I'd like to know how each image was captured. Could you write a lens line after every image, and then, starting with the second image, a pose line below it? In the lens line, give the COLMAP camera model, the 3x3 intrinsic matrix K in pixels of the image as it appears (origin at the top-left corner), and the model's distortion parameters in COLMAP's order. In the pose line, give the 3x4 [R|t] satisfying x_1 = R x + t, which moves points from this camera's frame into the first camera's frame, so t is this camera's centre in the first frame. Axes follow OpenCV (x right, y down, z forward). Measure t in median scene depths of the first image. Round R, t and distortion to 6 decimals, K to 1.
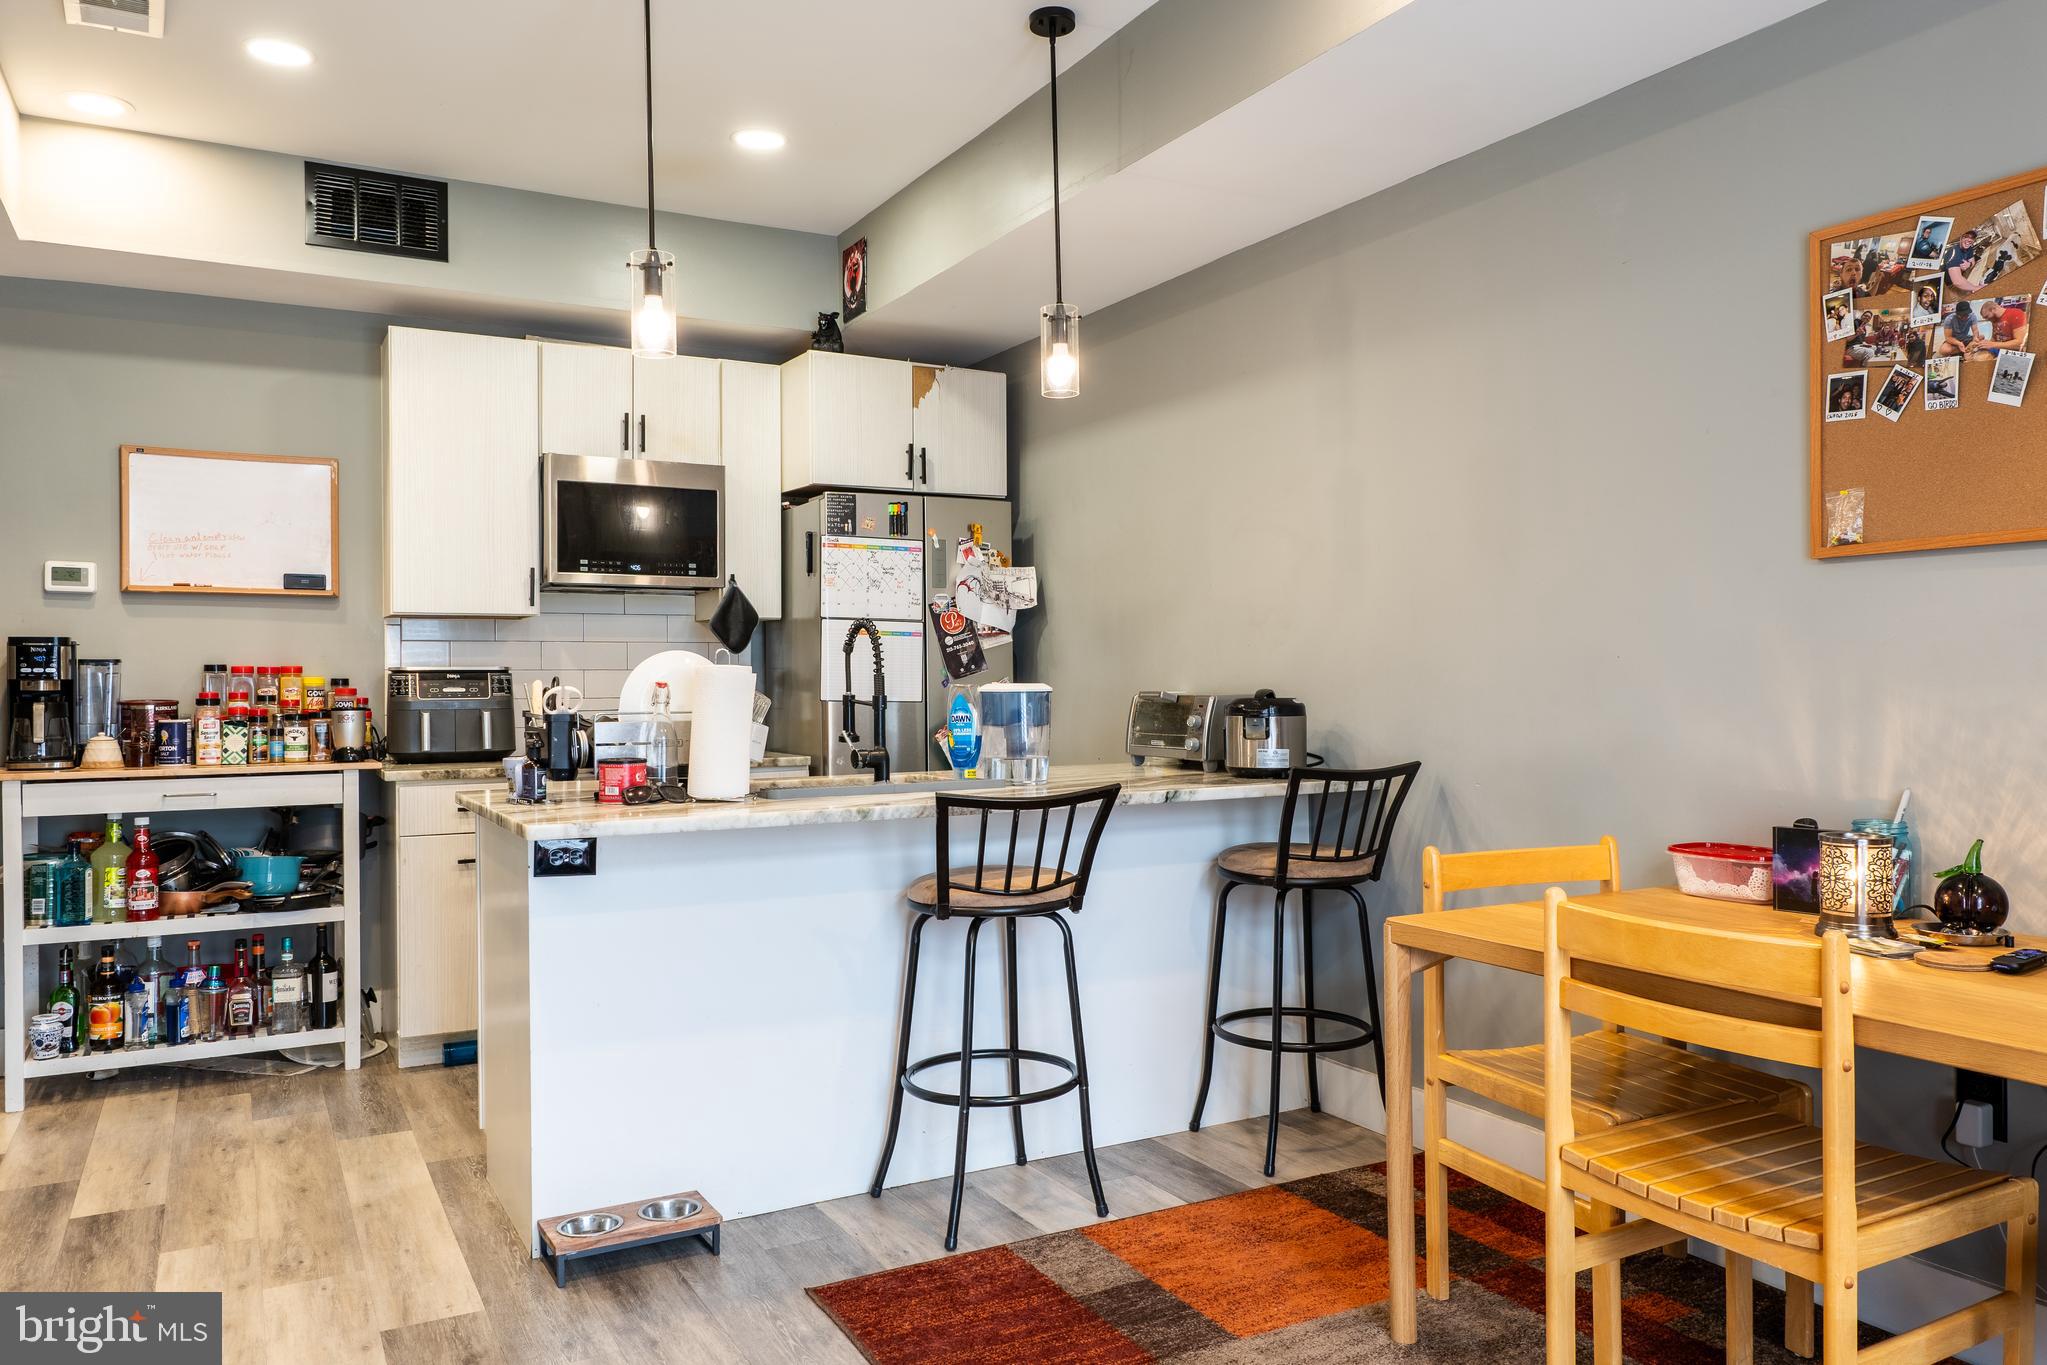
lens RADIAL K [[1462.9, 0, 1018.8], [0, 1462.9, 687.1], [0, 0, 1]] dist [0.003472, 0.001725]
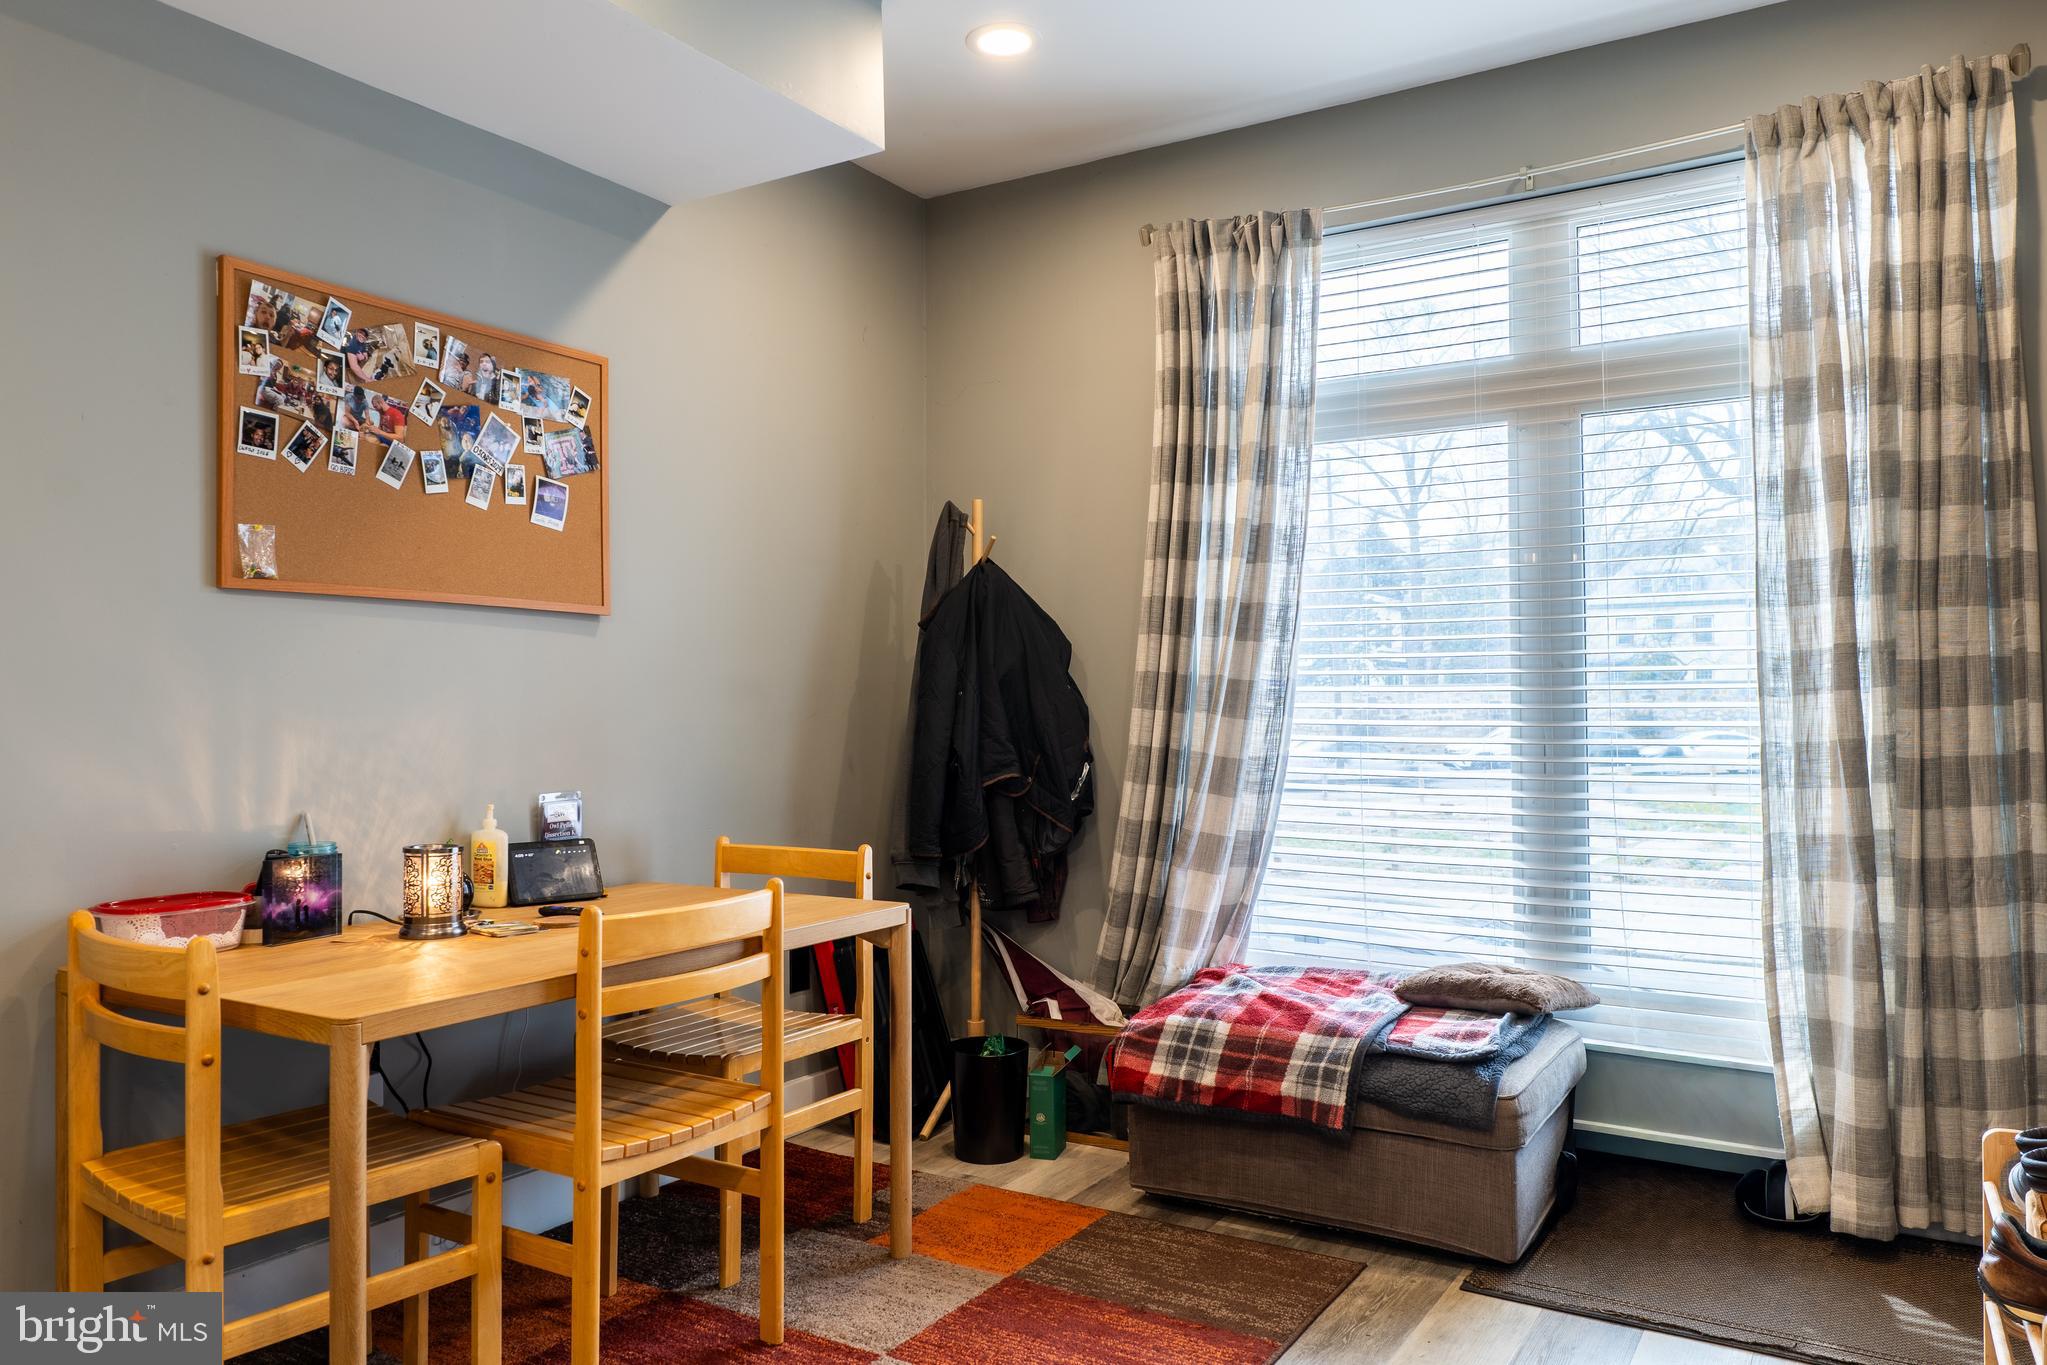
lens RADIAL K [[1462.9, 0, 1015.4], [0, 1462.9, 678.9], [0, 0, 1]] dist [0.003472, 0.001725]
pose [[-0.497266, 0.022557, 0.867305, -0.596984], [0.008258, 0.999740, -0.021266, -0.001484], [-0.867559, -0.003413, -0.497323, 1.083243]]
